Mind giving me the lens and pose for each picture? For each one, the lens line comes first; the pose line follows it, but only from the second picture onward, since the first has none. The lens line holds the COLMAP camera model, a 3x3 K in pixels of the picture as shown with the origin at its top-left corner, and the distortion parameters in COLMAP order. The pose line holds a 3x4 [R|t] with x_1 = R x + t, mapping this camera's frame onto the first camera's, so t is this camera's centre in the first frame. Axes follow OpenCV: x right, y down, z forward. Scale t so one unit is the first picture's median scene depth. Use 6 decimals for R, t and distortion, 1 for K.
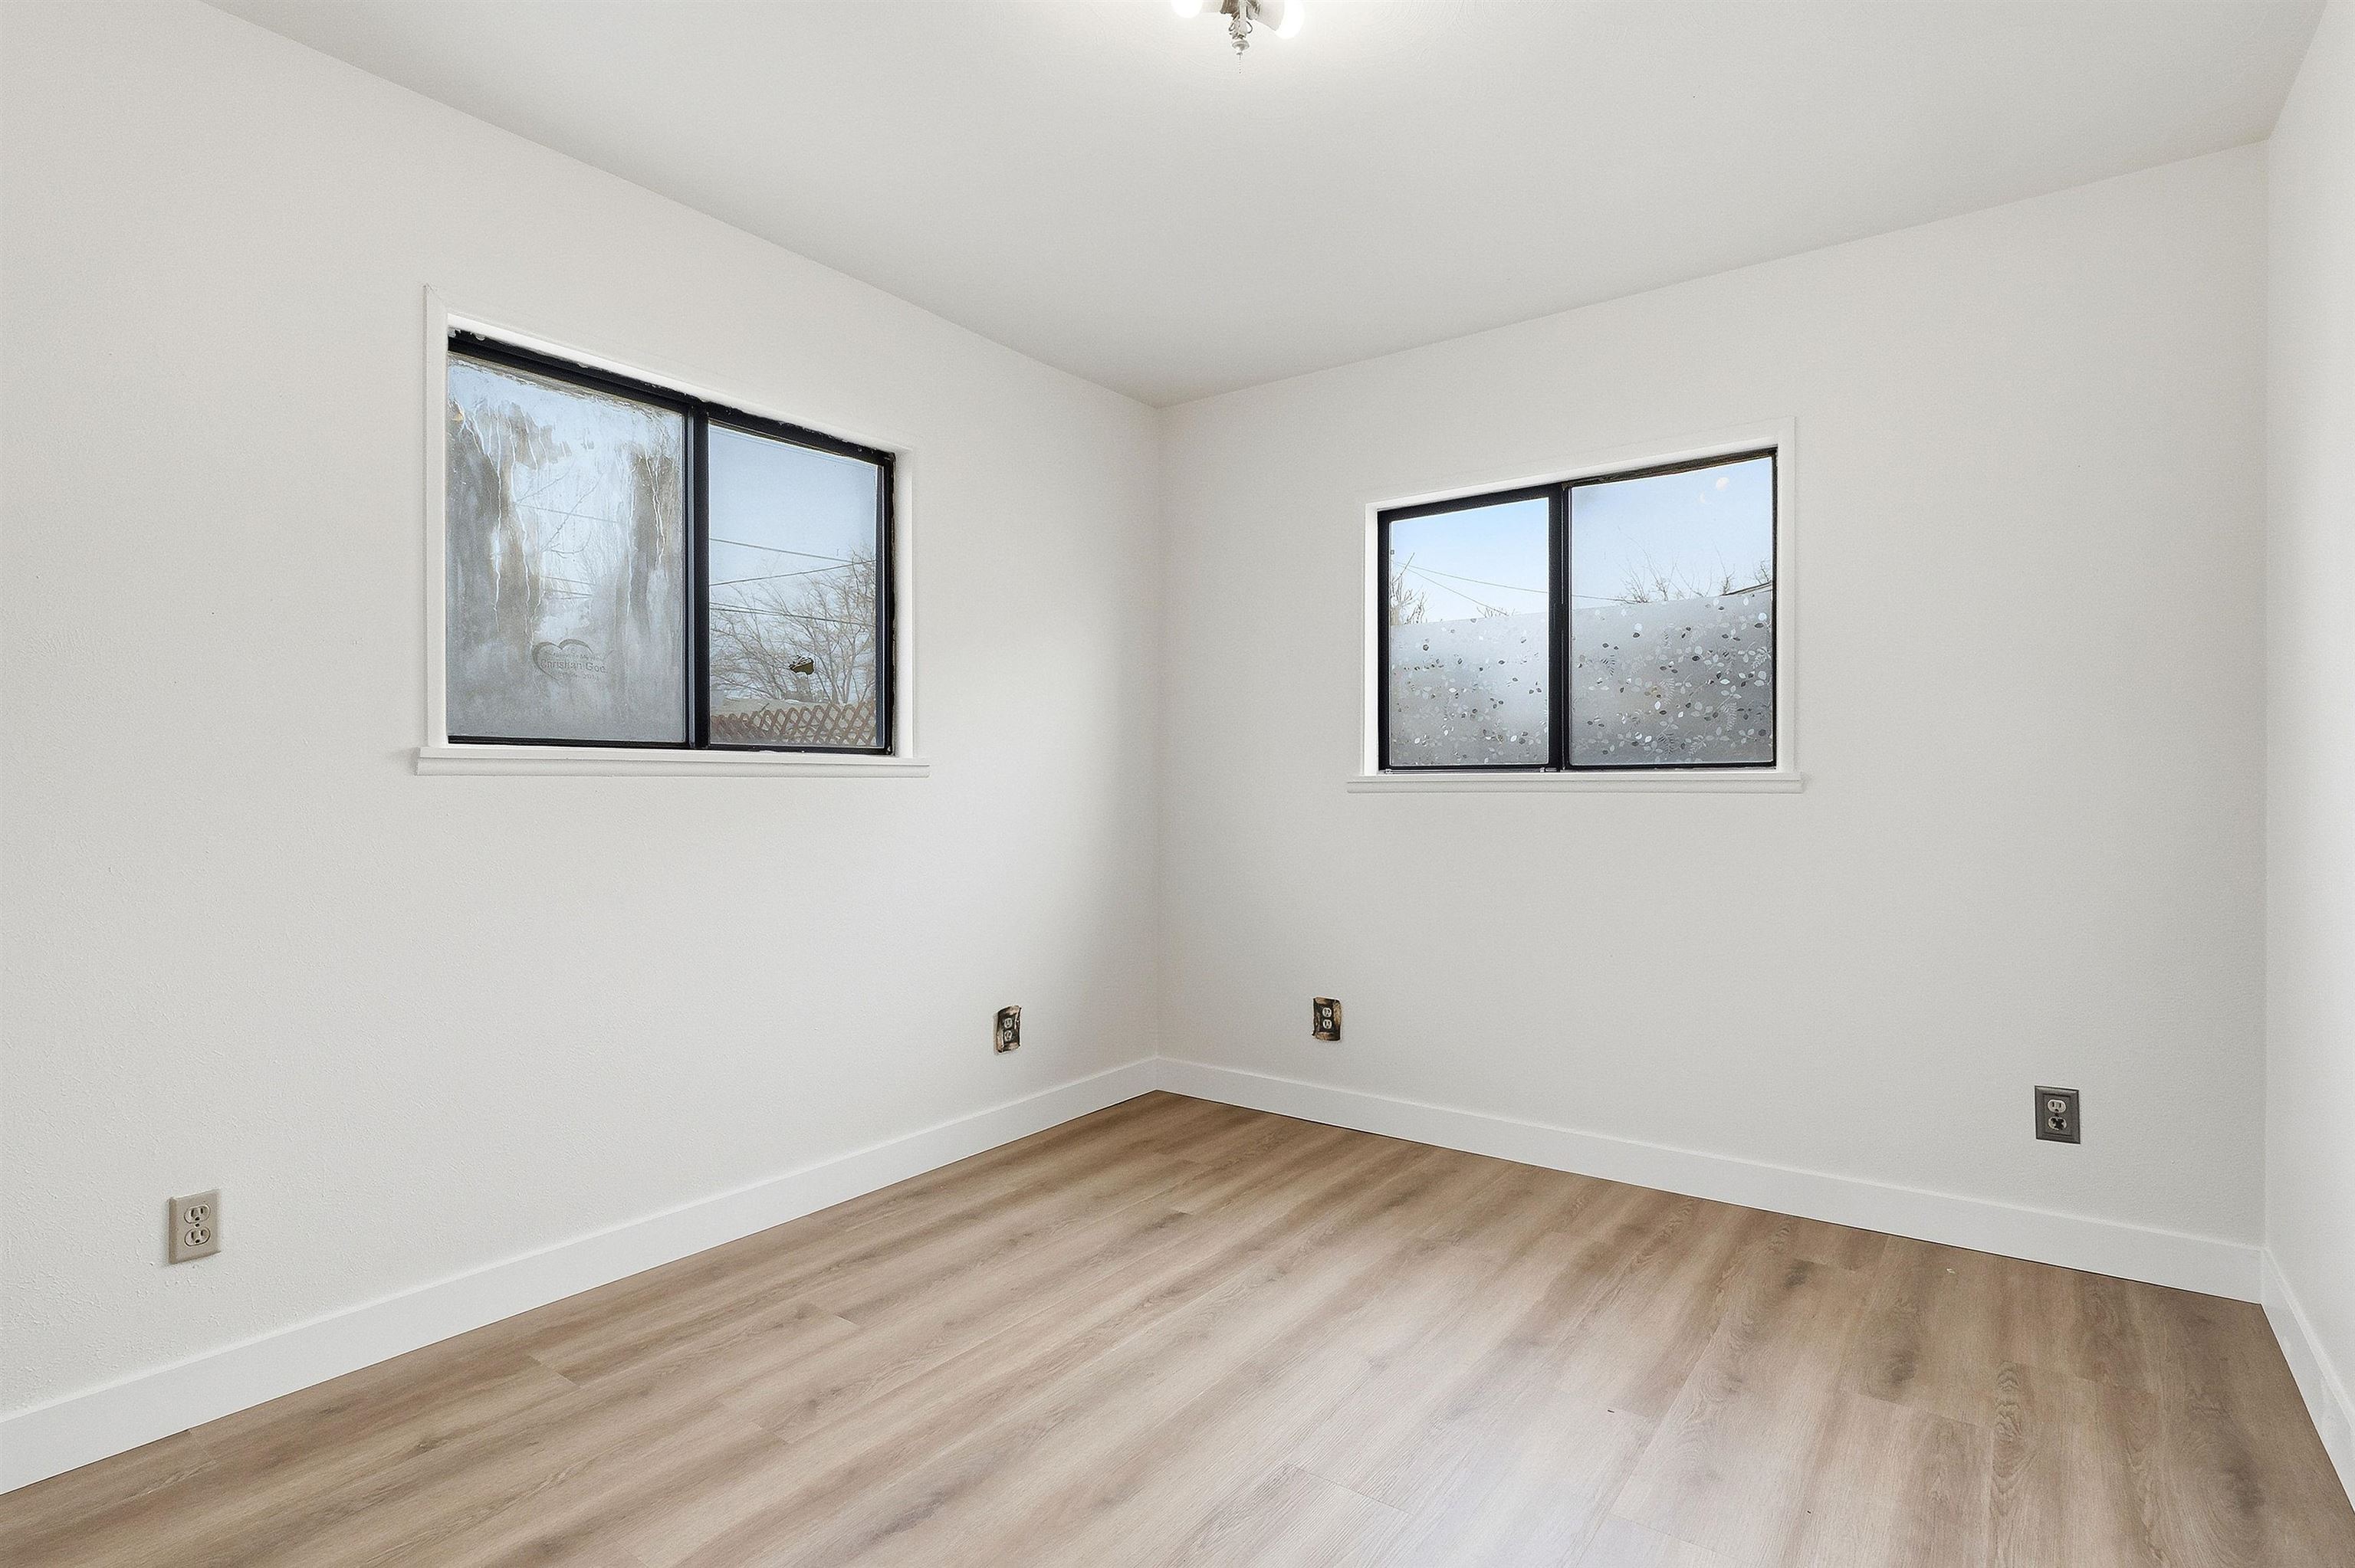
lens RADIAL K [[1136.5, 0, 1187.7], [0, 1136.5, 785.8], [0, 0, 1]] dist [0.007559, -0.005119]
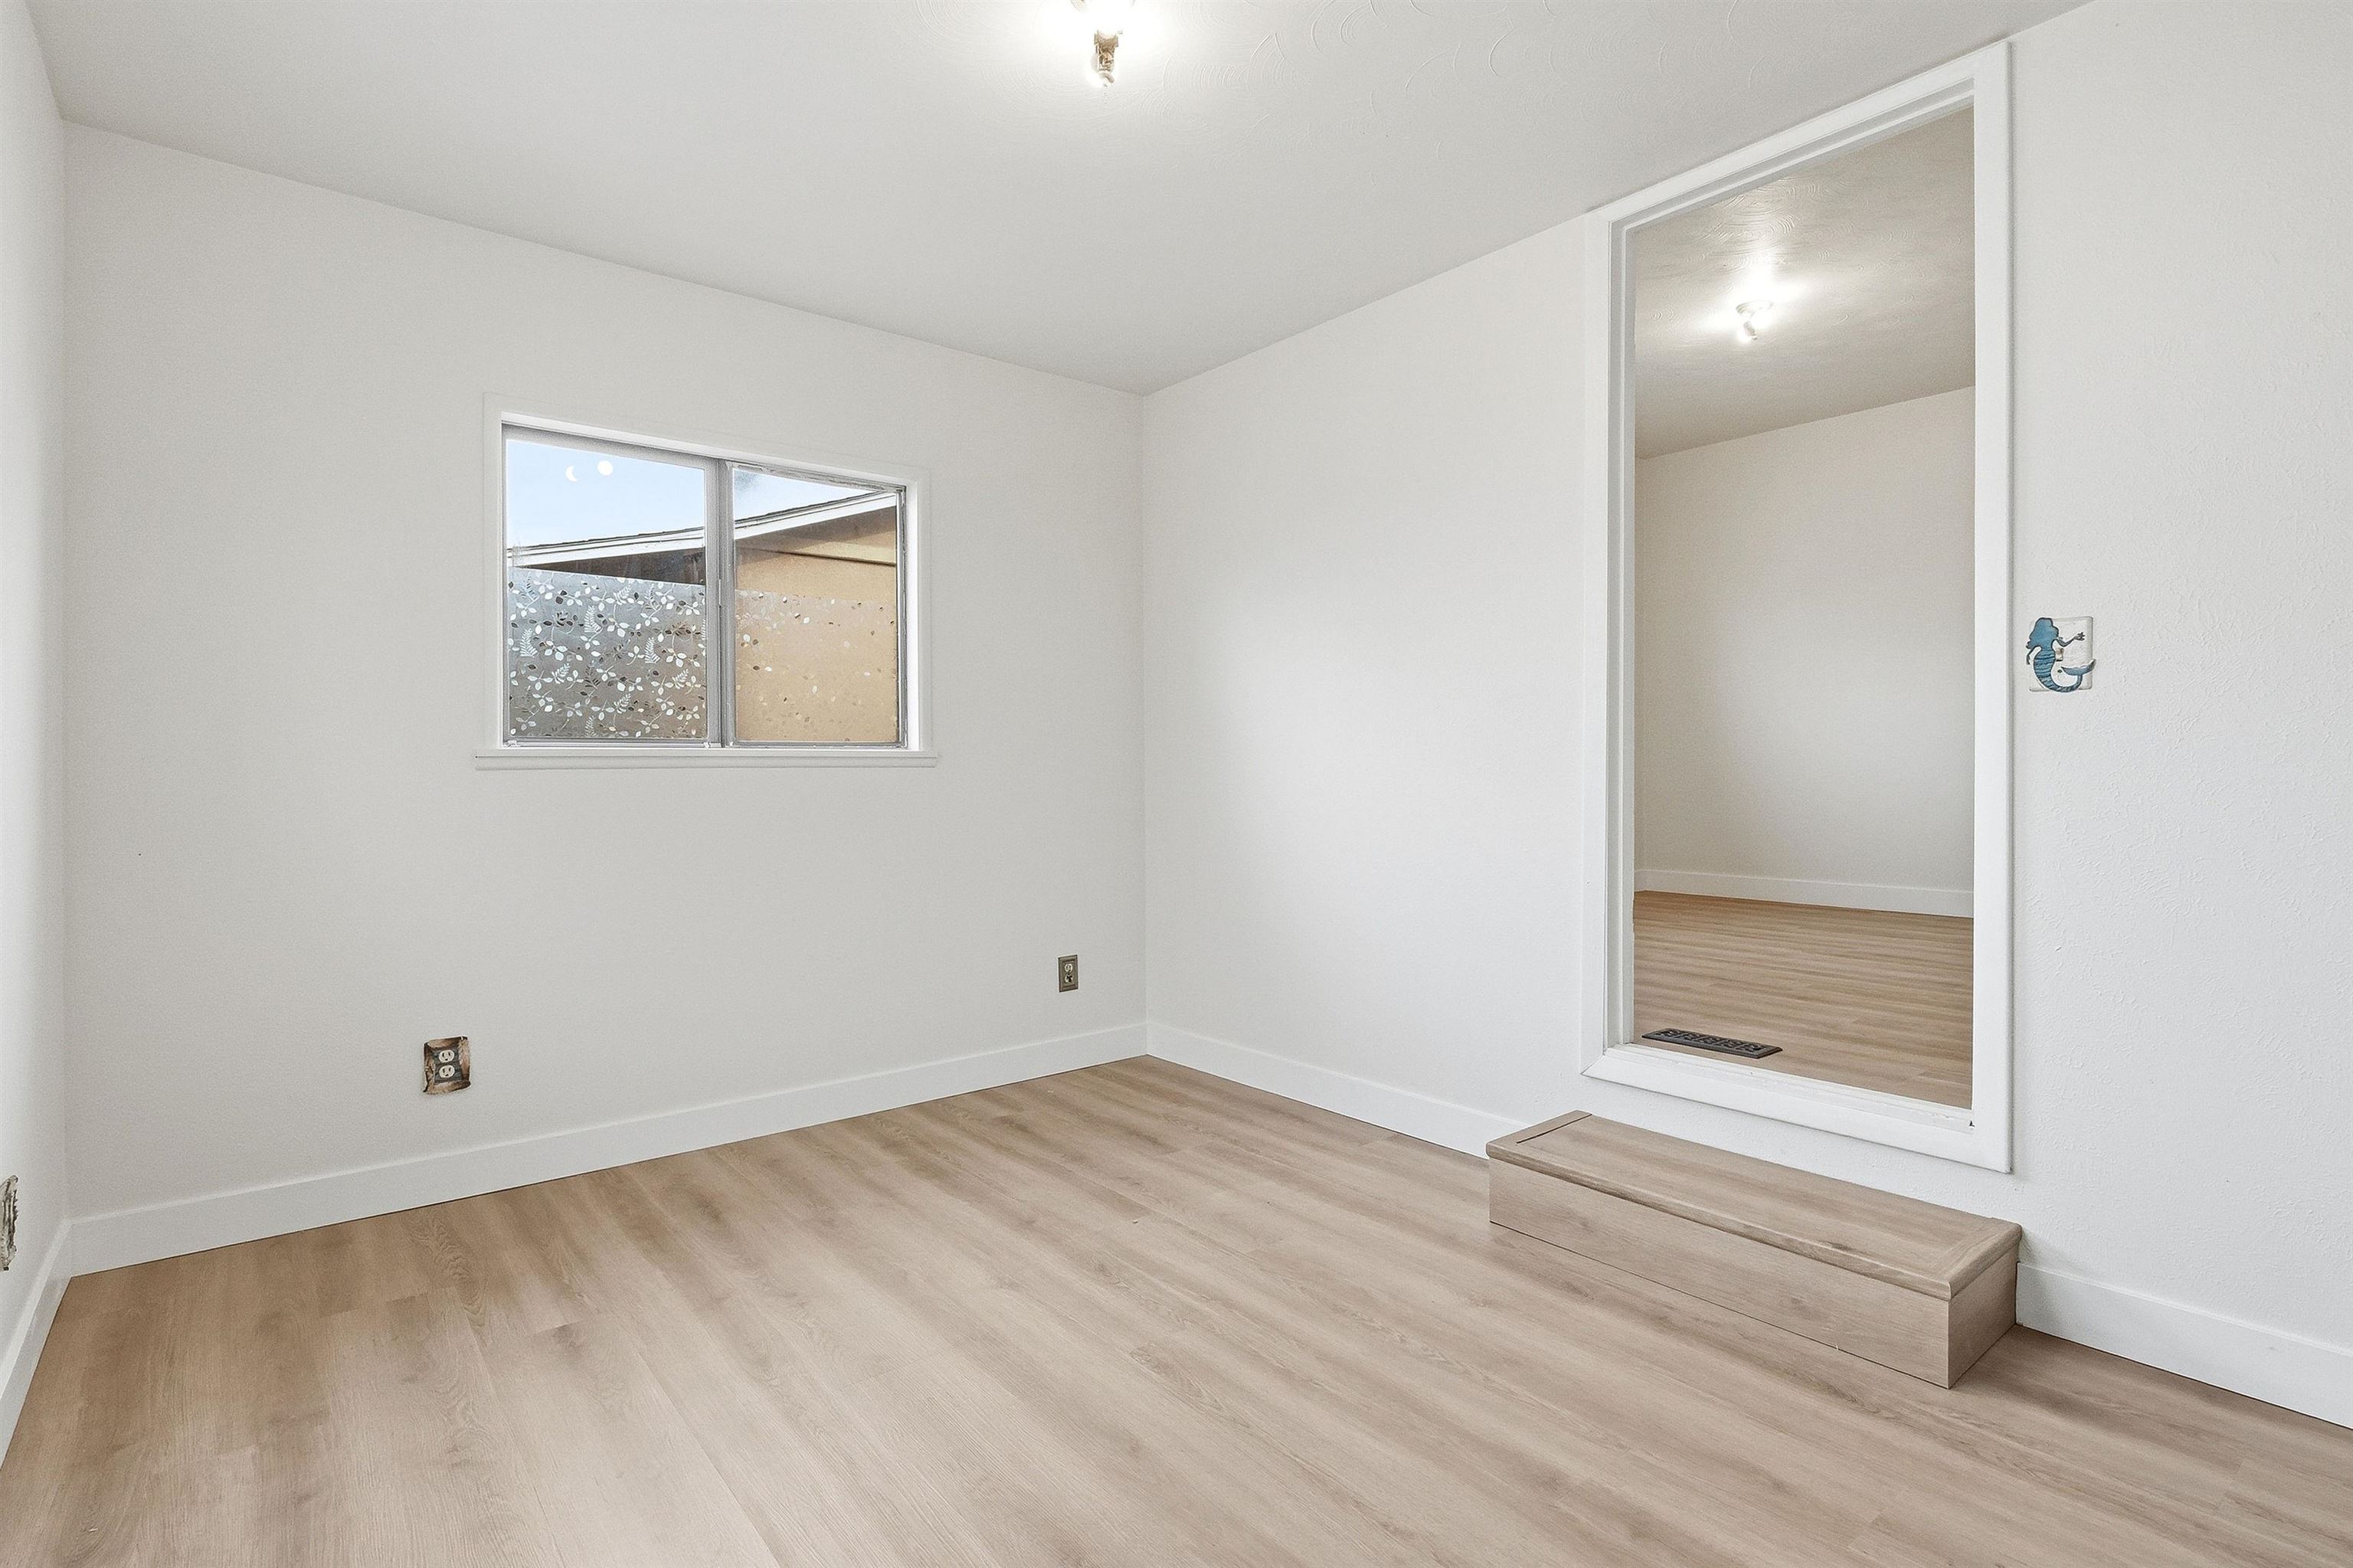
lens RADIAL K [[1135.8, 0, 1181.8], [0, 1135.8, 778.3], [0, 0, 1]] dist [0.007559, -0.005119]
pose [[0.258236, -0.013917, 0.965982, -0.629575], [-0.001123, 0.999891, 0.014706, -0.001442], [-0.966081, -0.004882, 0.258192, 0.409972]]
